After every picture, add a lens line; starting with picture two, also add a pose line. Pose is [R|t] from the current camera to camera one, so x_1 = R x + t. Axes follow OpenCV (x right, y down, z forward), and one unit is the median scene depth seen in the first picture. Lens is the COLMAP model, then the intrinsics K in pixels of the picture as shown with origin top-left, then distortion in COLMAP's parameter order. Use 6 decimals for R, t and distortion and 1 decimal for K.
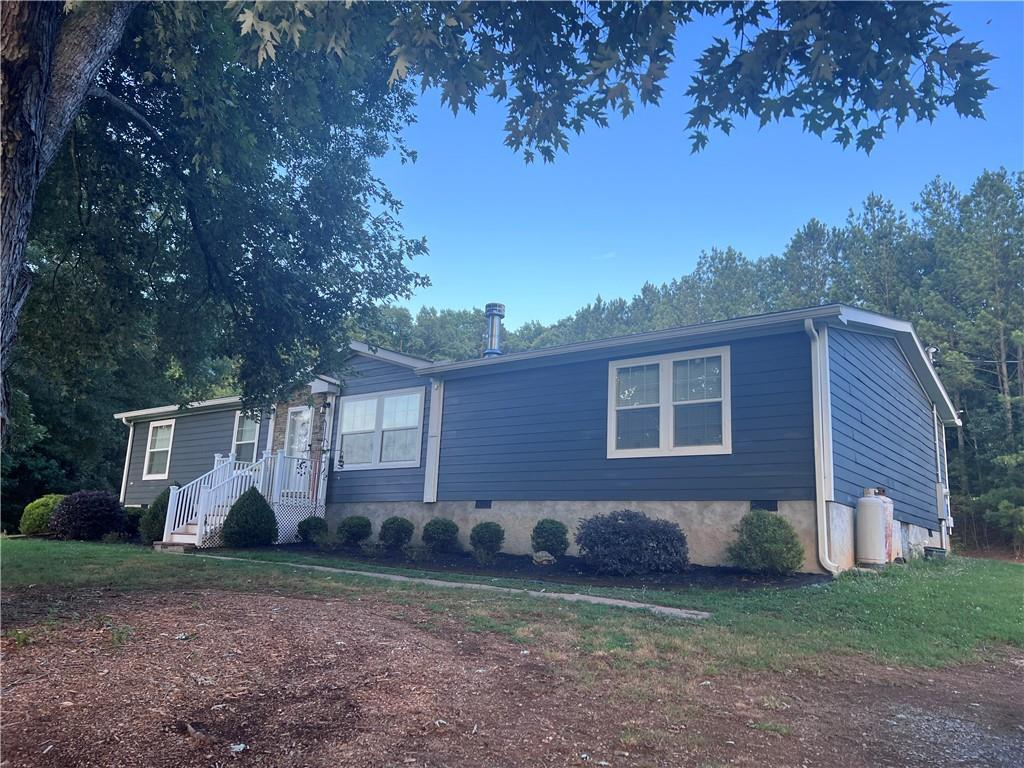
lens RADIAL K [[761.9, 0, 513.7], [0, 761.9, 389.5], [0, 0, 1]] dist [0.055335, -0.061088]
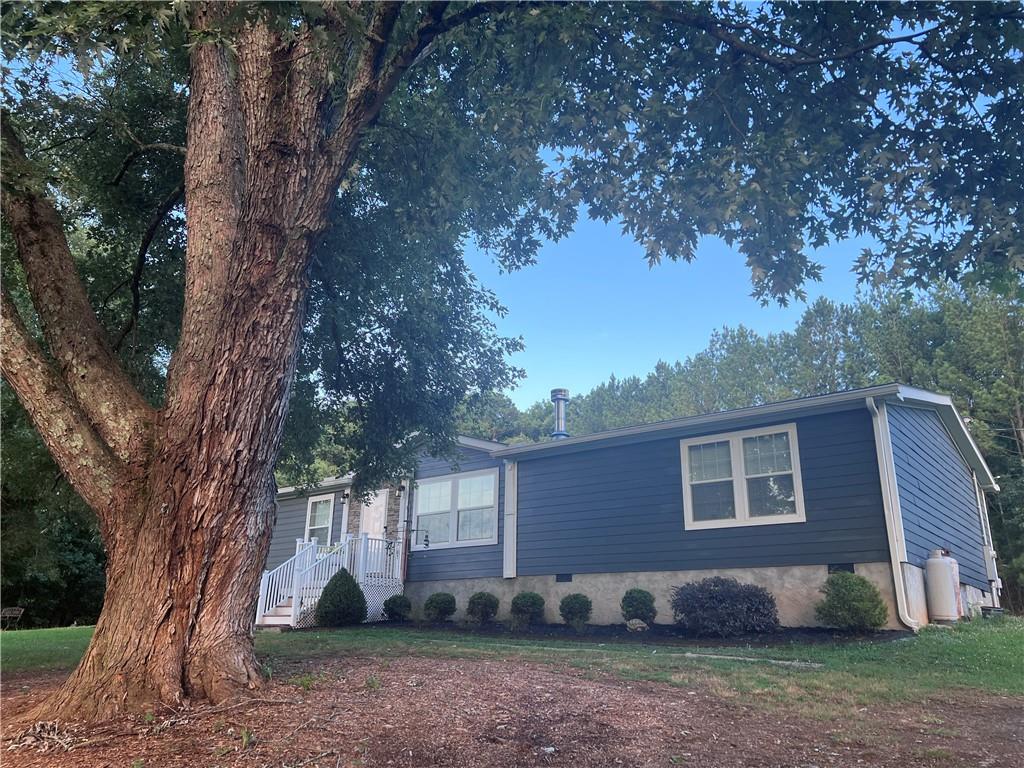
lens RADIAL K [[761.9, 0, 513.7], [0, 761.9, 389.5], [0, 0, 1]] dist [0.055335, -0.061088]
pose [[0.999514, -0.031139, -0.001459, -0.095278], [0.030821, 0.994152, -0.103497, -0.002281], [0.004673, 0.103402, 0.994629, -0.085430]]
